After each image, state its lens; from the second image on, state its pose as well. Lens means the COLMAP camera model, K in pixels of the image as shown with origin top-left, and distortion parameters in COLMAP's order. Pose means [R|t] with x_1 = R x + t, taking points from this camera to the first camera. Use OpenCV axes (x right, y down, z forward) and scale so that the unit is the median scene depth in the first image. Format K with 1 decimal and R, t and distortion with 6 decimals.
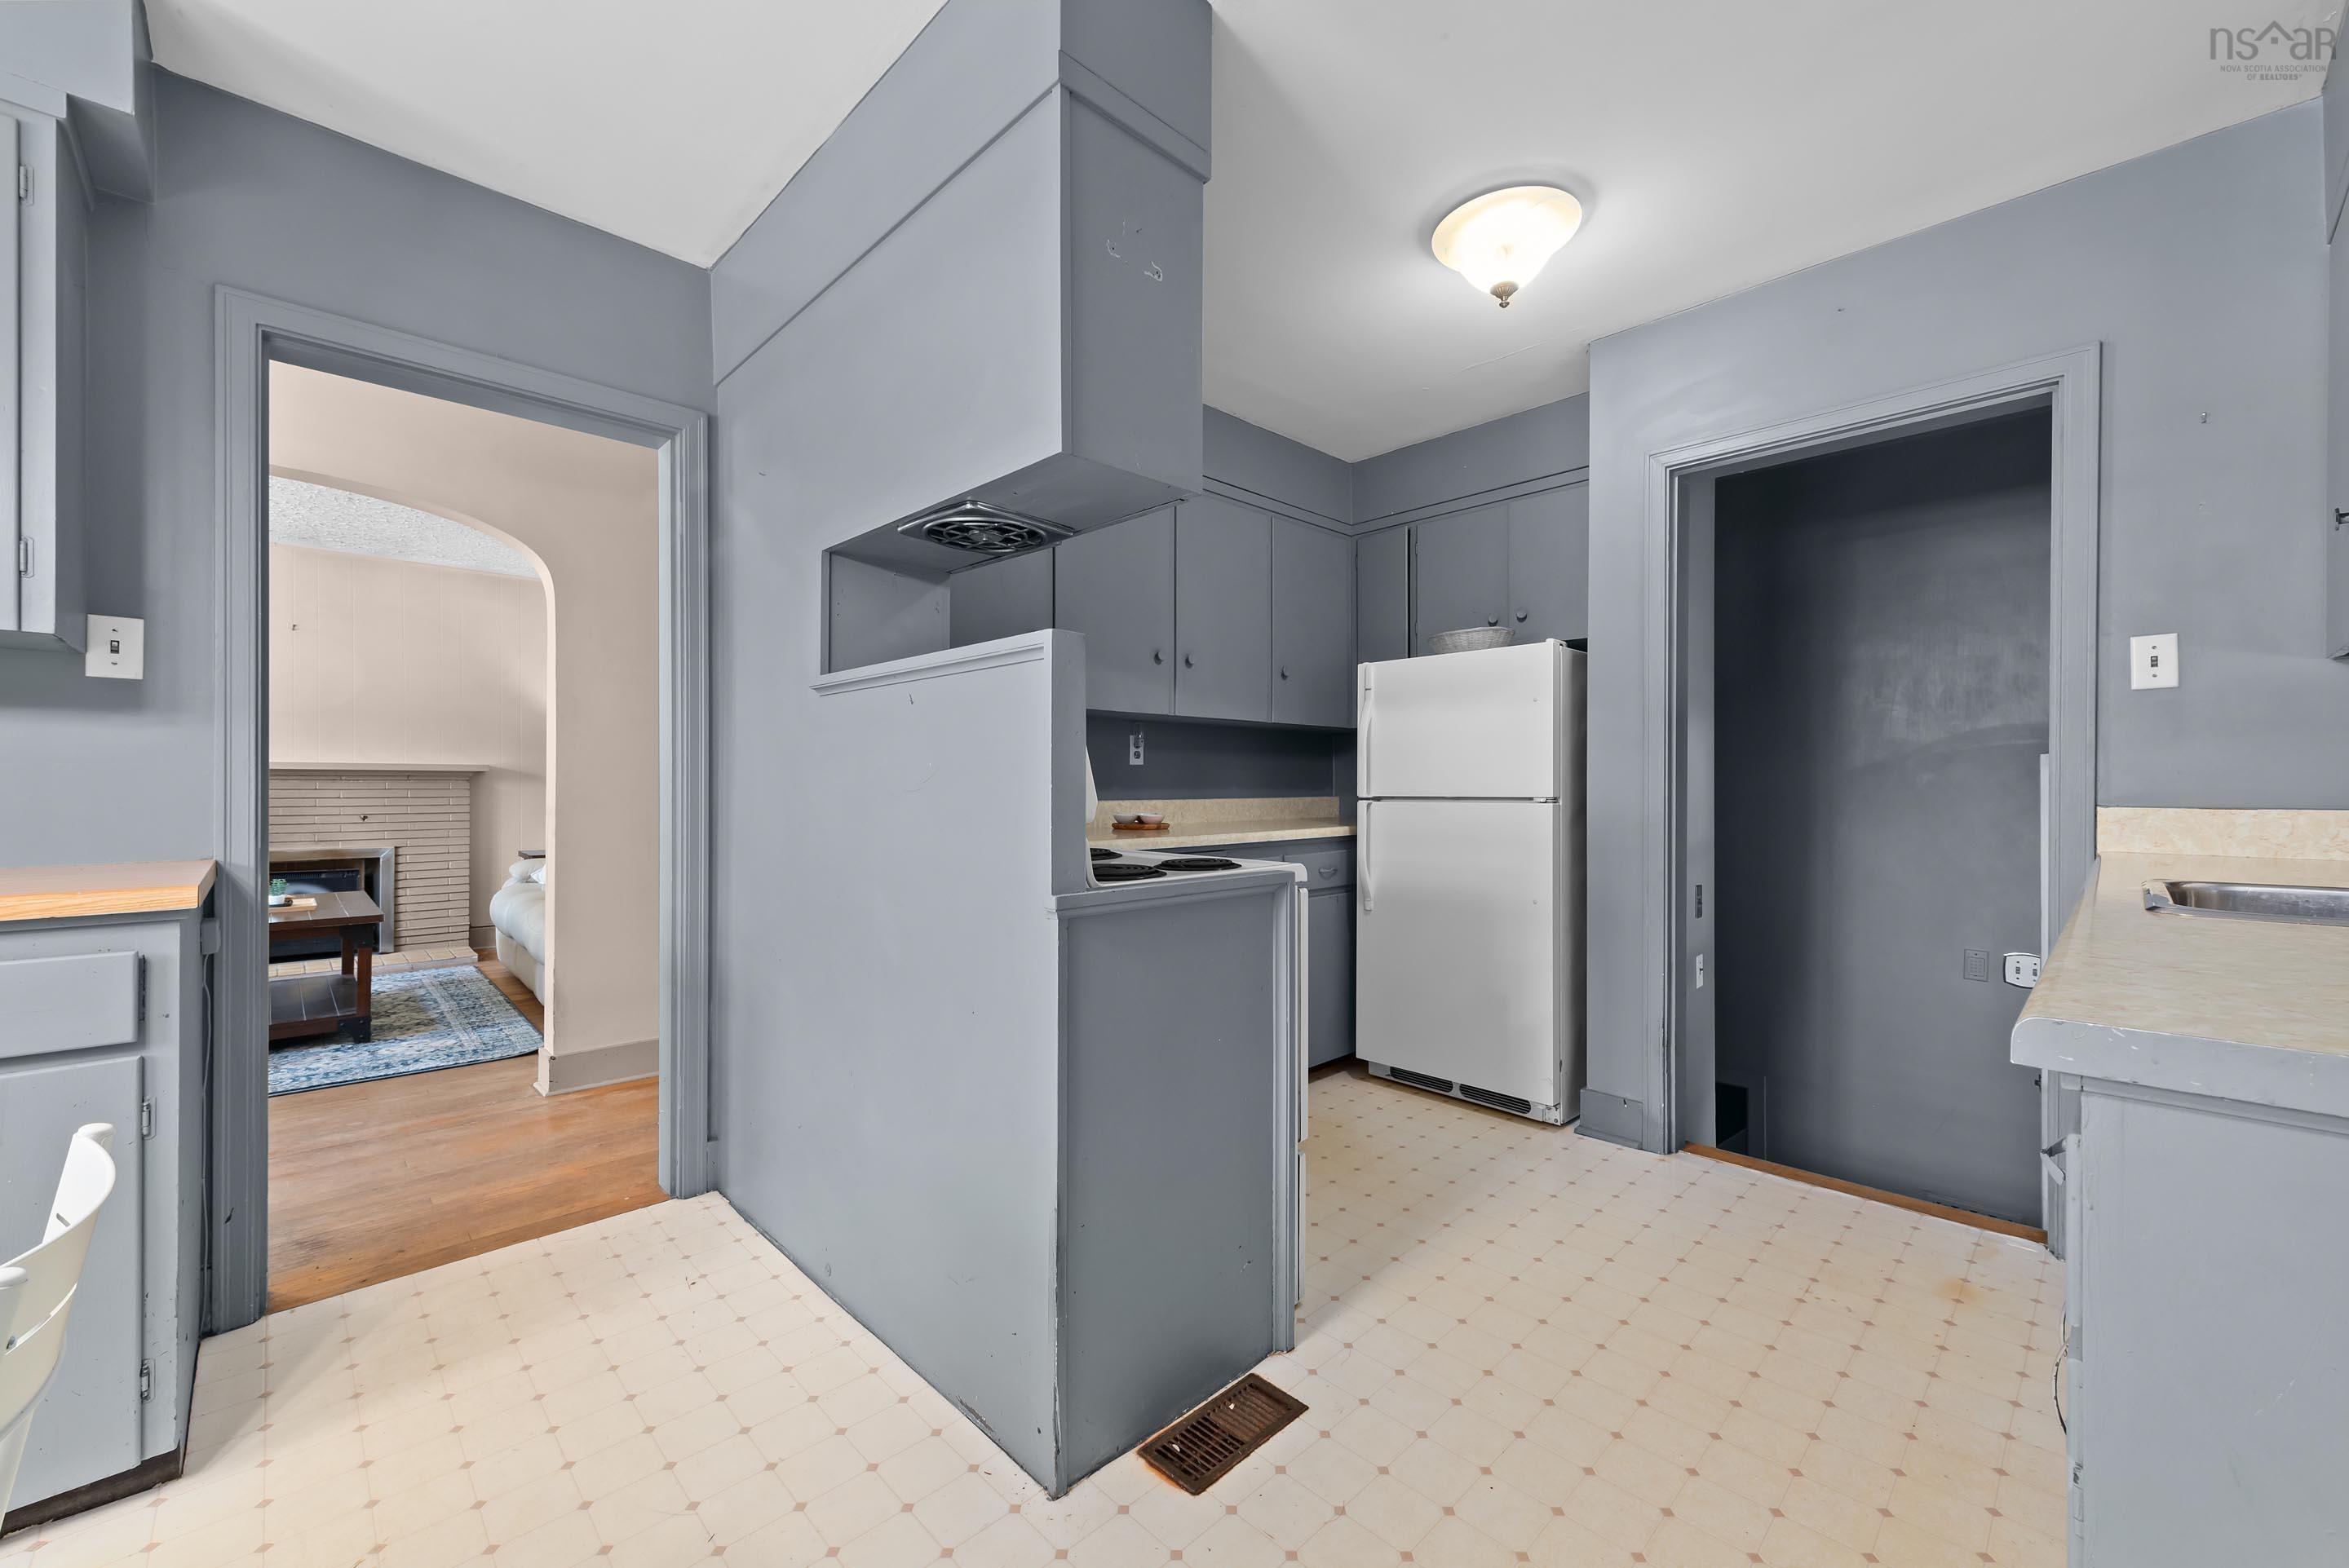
lens RADIAL K [[922.4, 0, 1175.1], [0, 922.4, 787.5], [0, 0, 1]] dist [0.007951, -0.001634]
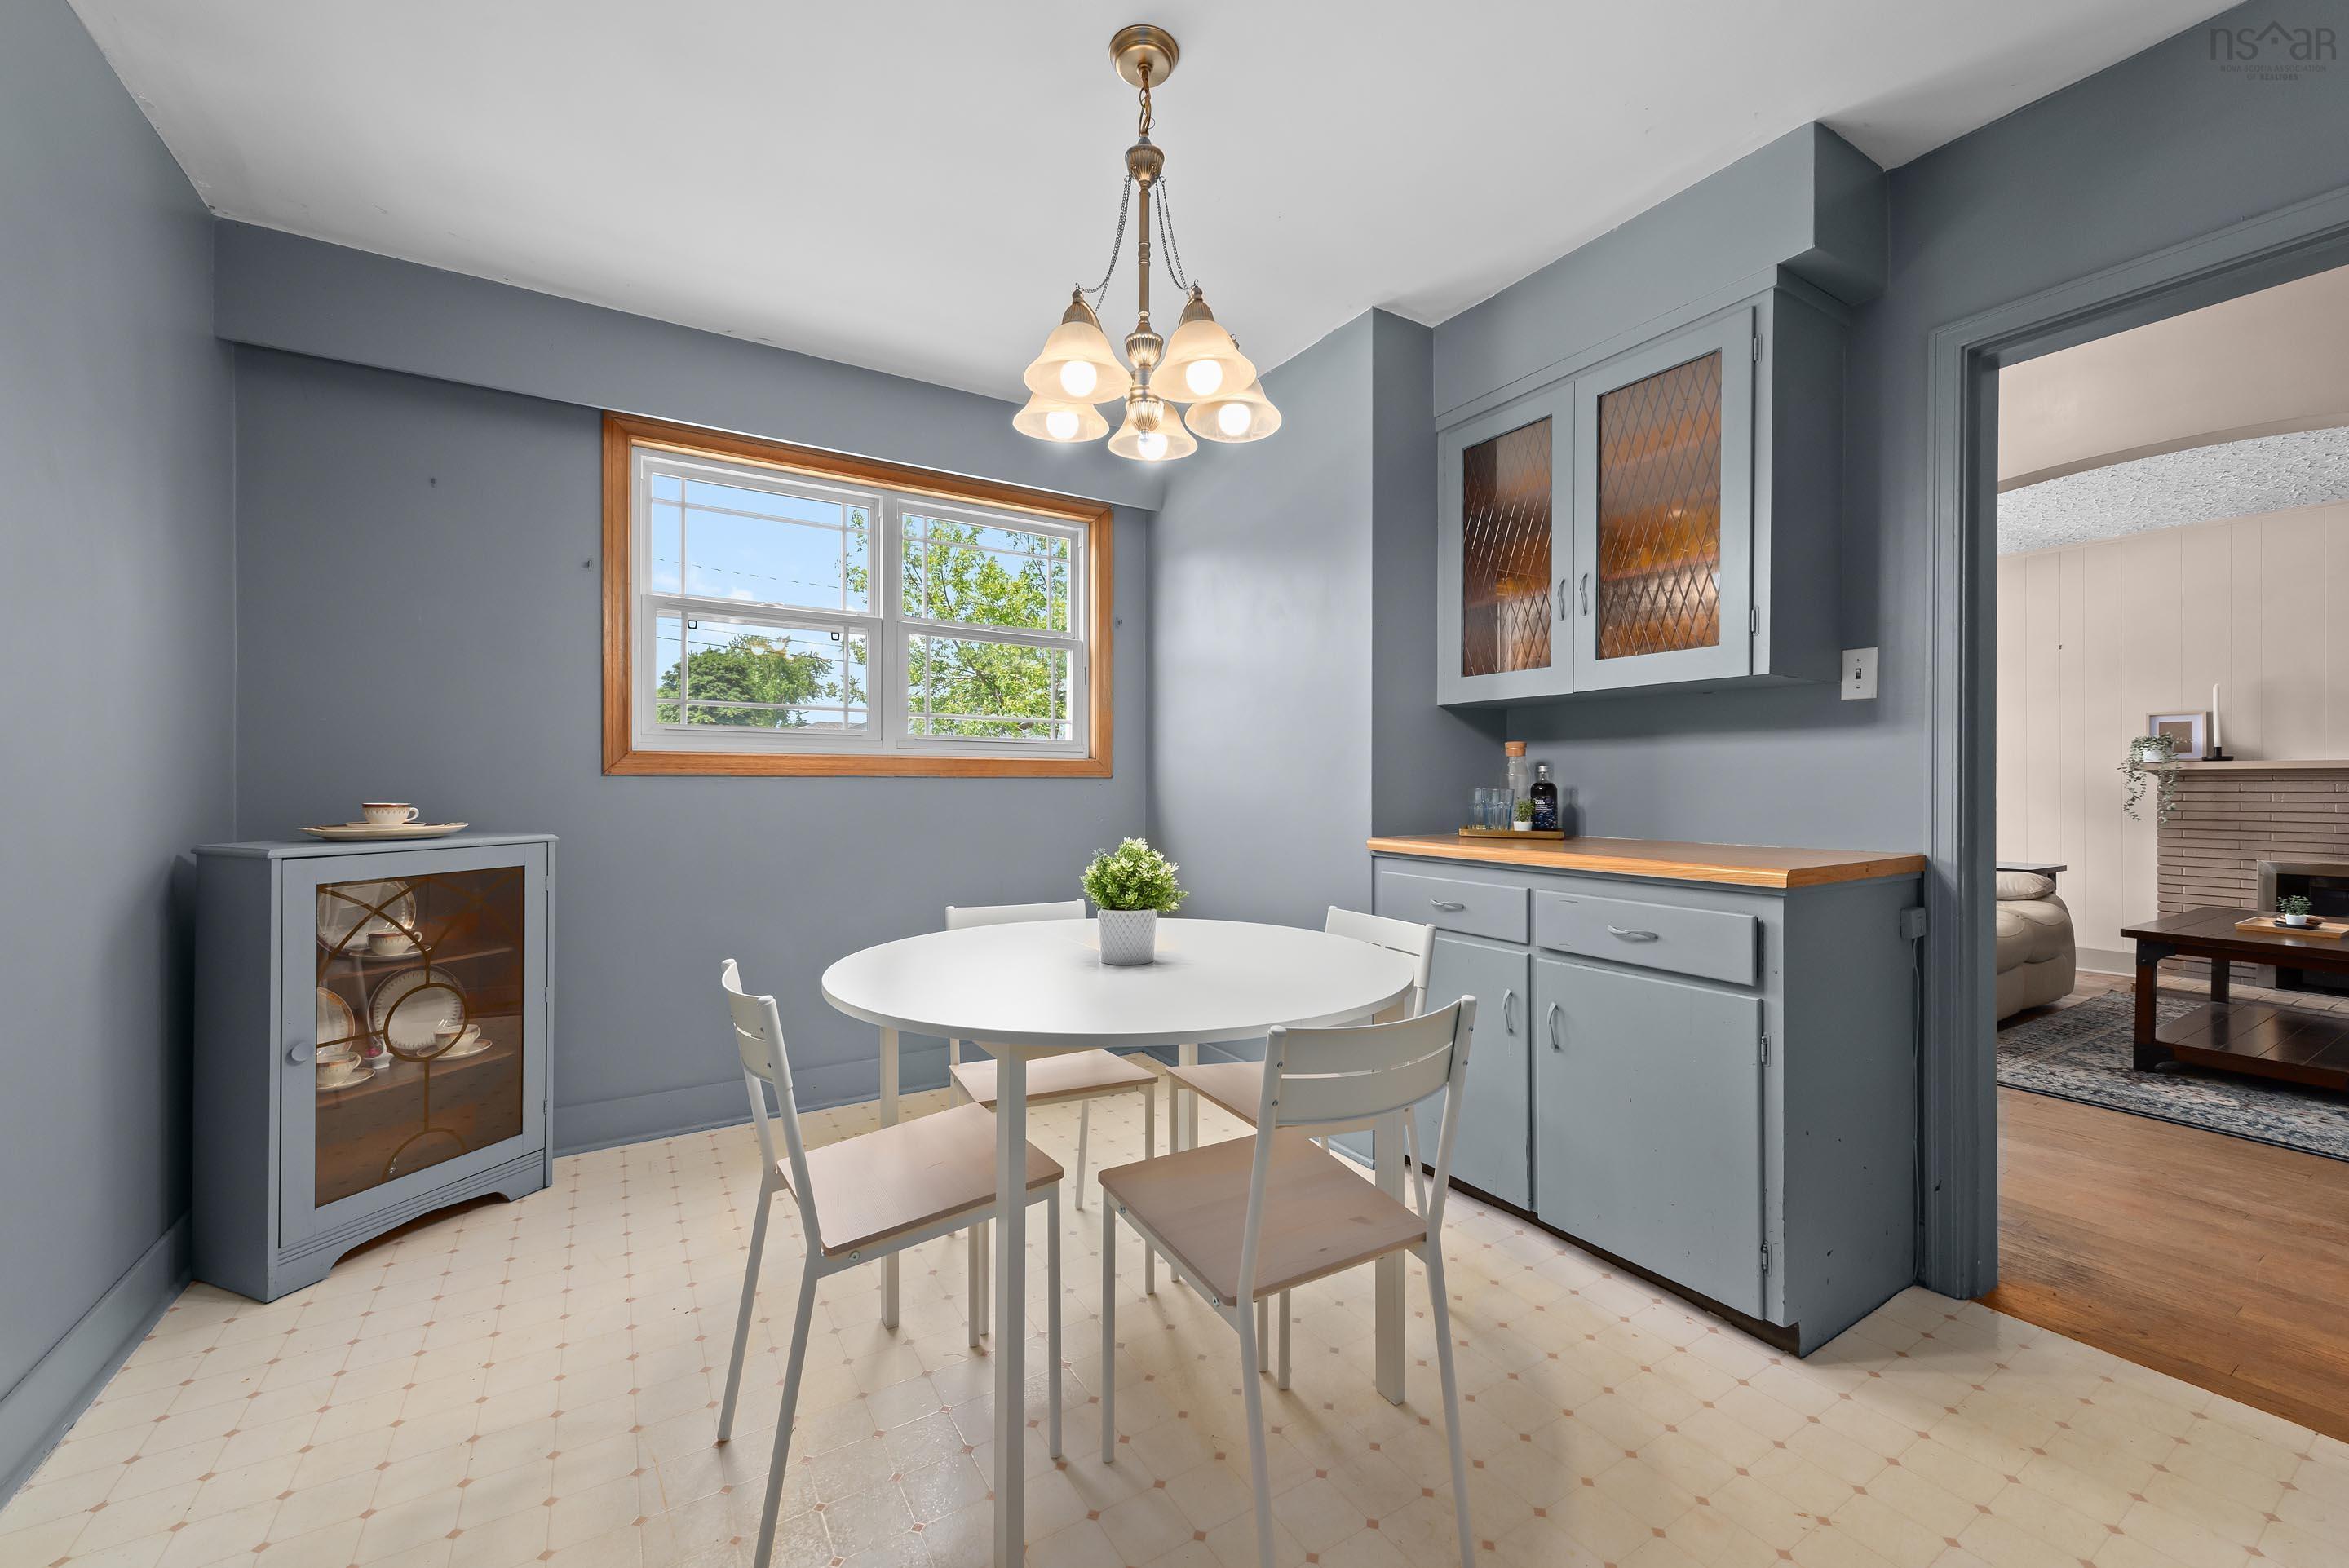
lens RADIAL K [[922.4, 0, 1182.4], [0, 922.4, 781.7], [0, 0, 1]] dist [0.007951, -0.001634]
pose [[-0.212363, -0.004970, -0.977178, 0.145759], [-0.003632, 0.999984, -0.004297, -0.000327], [0.977184, 0.002636, -0.212378, 0.240839]]
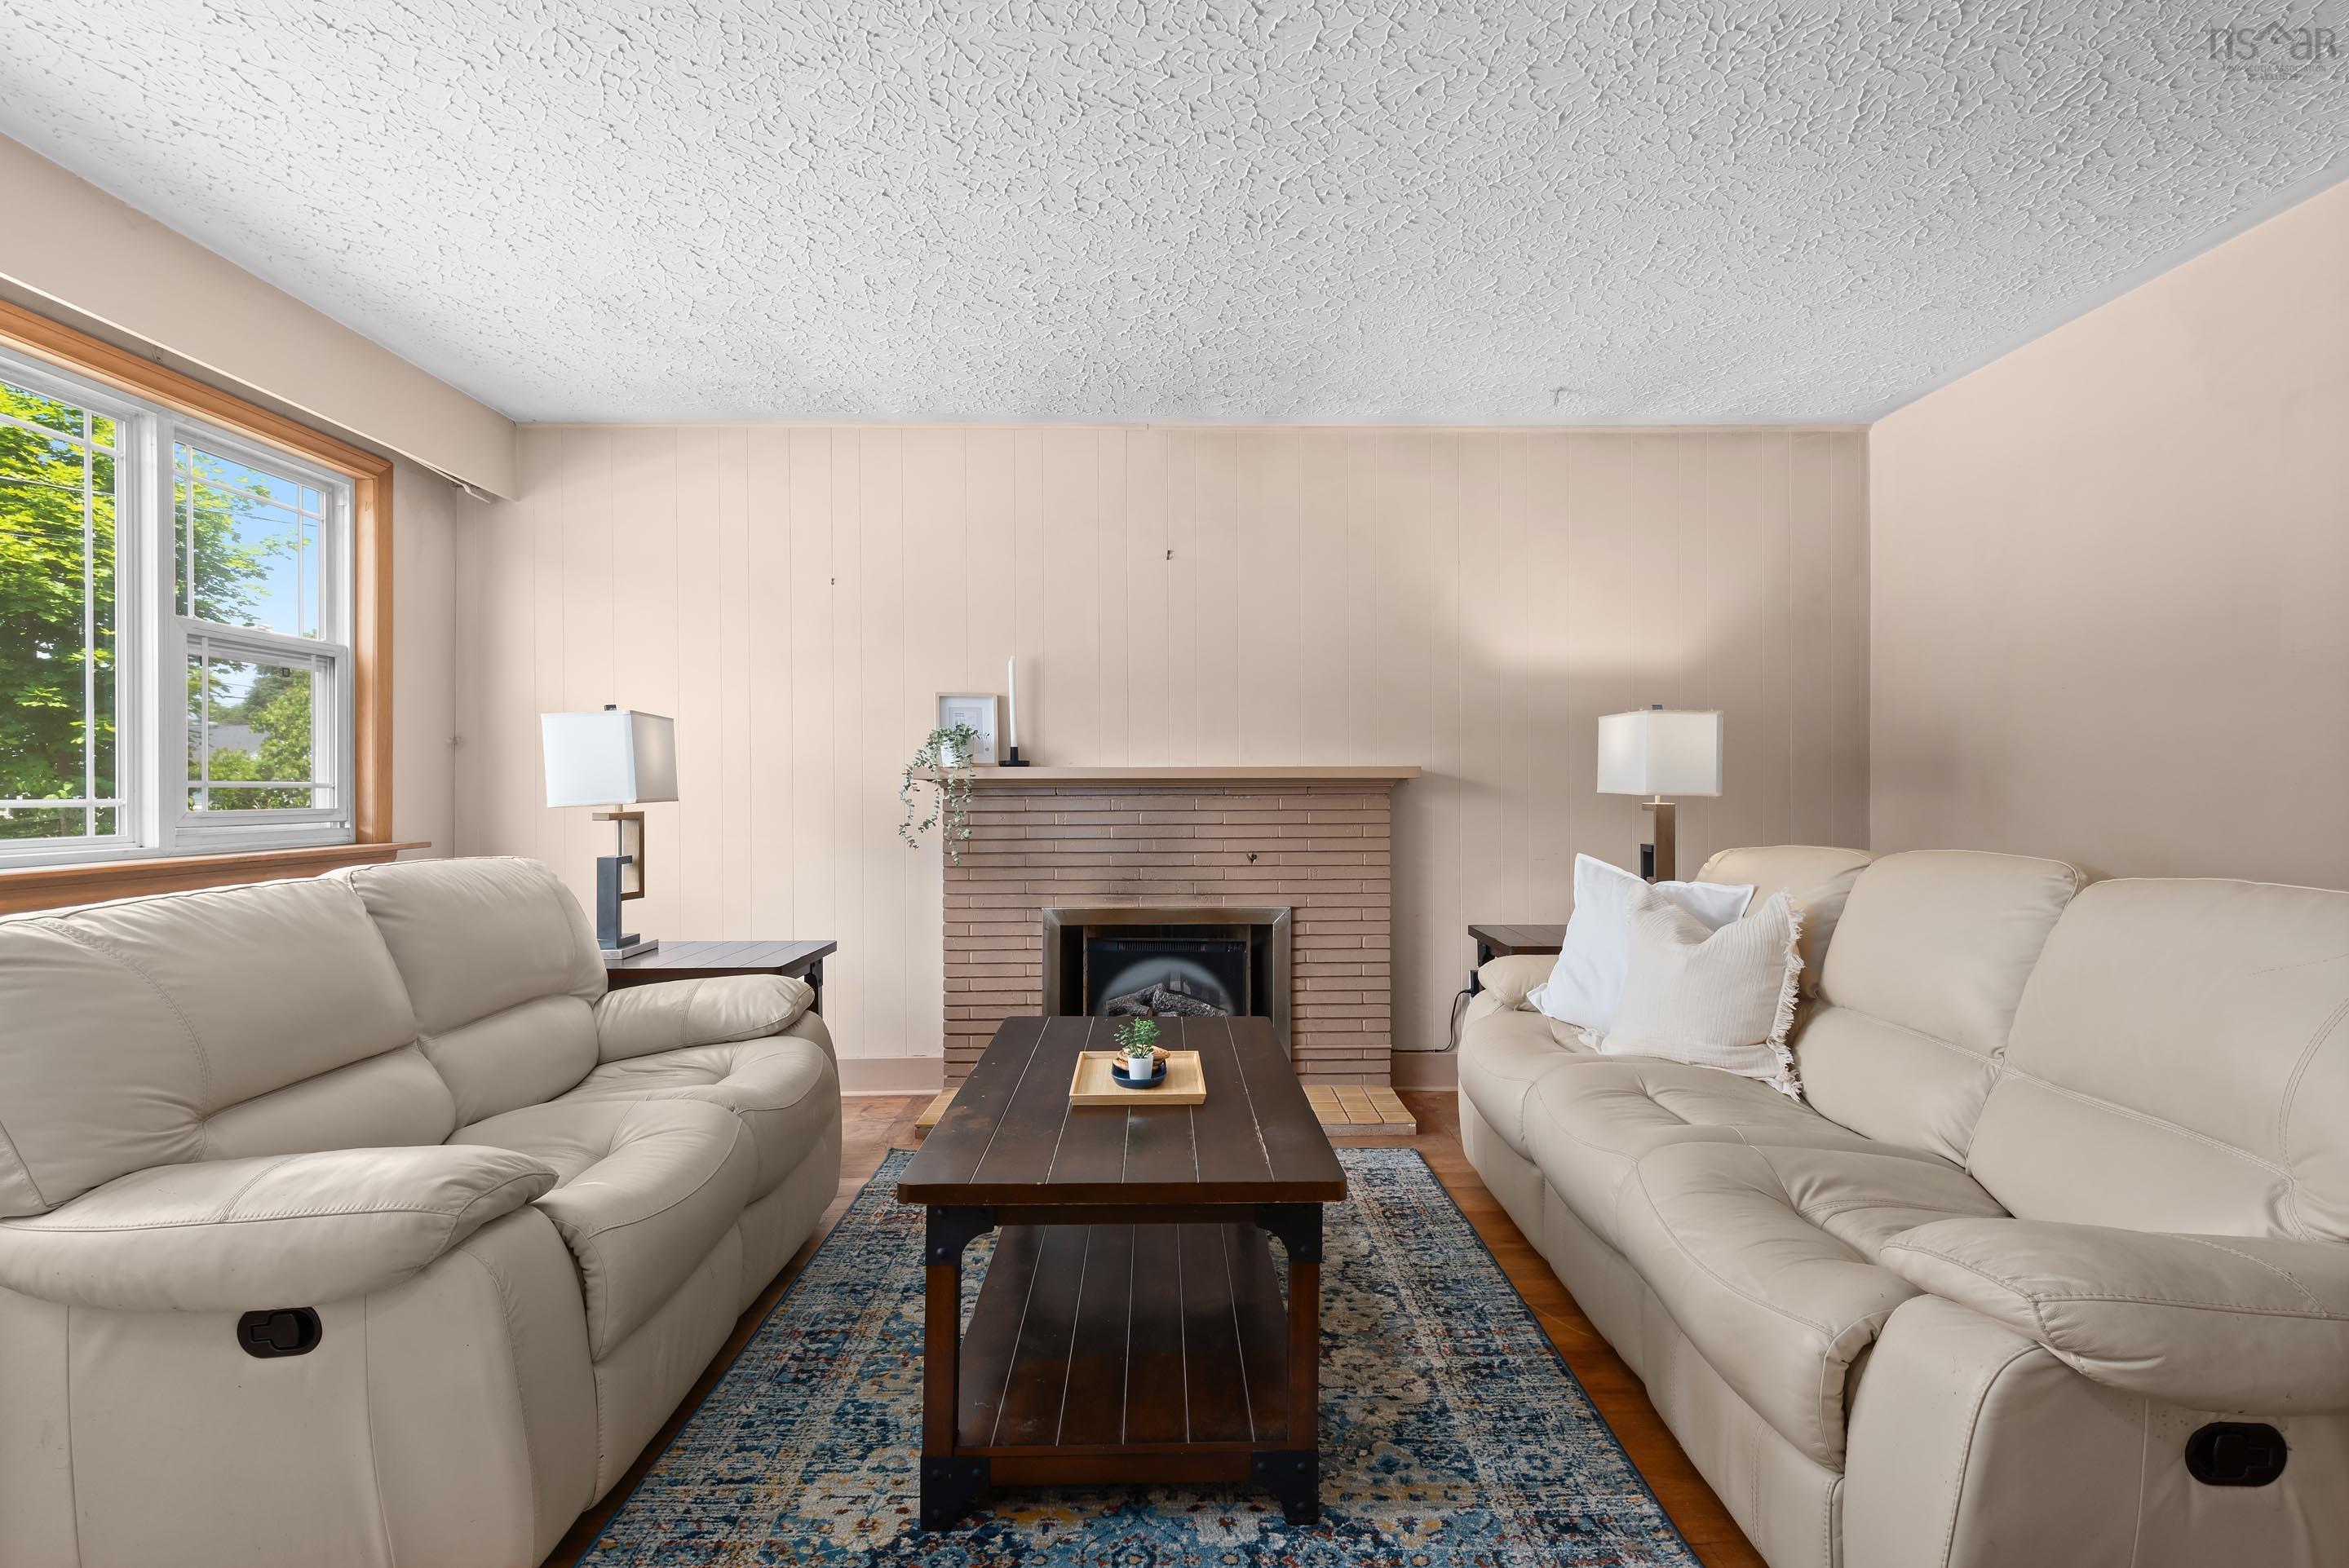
lens RADIAL K [[1101.8, 0, 1171.5], [0, 1101.8, 787.0], [0, 0, 1]] dist [0.013639, -0.000338]
pose [[0.724767, -0.004979, -0.688976, -0.834500], [0.000827, 0.999979, -0.006357, -0.018080], [0.688994, 0.004037, 0.724756, 0.883820]]
